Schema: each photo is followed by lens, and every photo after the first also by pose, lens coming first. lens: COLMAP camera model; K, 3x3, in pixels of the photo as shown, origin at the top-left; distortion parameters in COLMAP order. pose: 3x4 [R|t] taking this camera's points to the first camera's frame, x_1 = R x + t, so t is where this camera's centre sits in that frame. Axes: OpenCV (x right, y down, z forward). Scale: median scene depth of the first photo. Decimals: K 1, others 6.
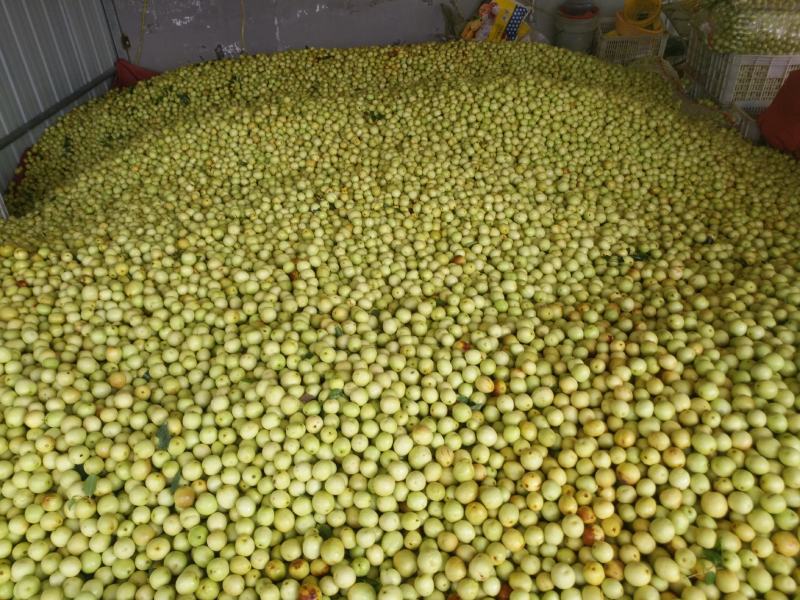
lens RADIAL K [[612.2, 0, 423.2], [0, 612.2, 296.3], [0, 0, 1]] dist [-0.001319, 0.032837]
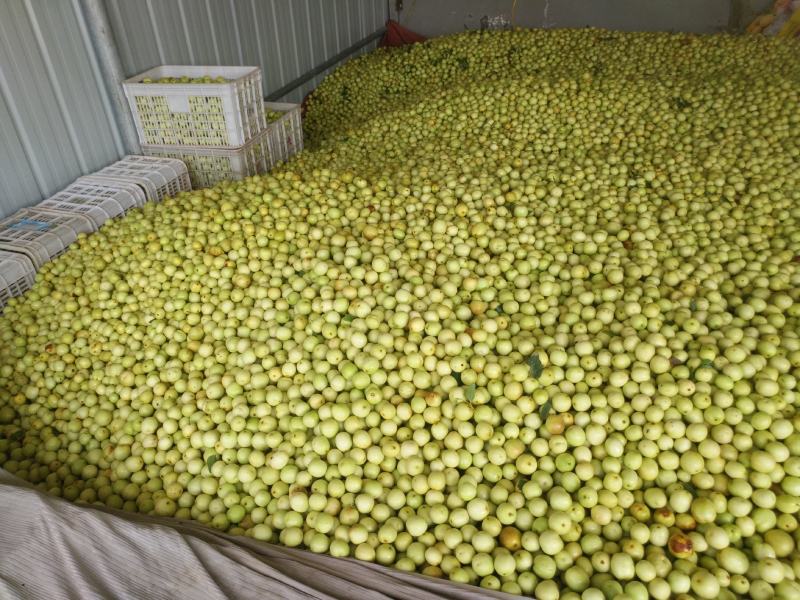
lens RADIAL K [[612.2, 0, 423.2], [0, 612.2, 296.3], [0, 0, 1]] dist [-0.001319, 0.032837]
pose [[0.956651, 0.201116, -0.210644, -0.290672], [-0.196543, 0.979567, 0.042650, 0.070736], [0.214918, 0.000599, 0.976632, -0.073393]]
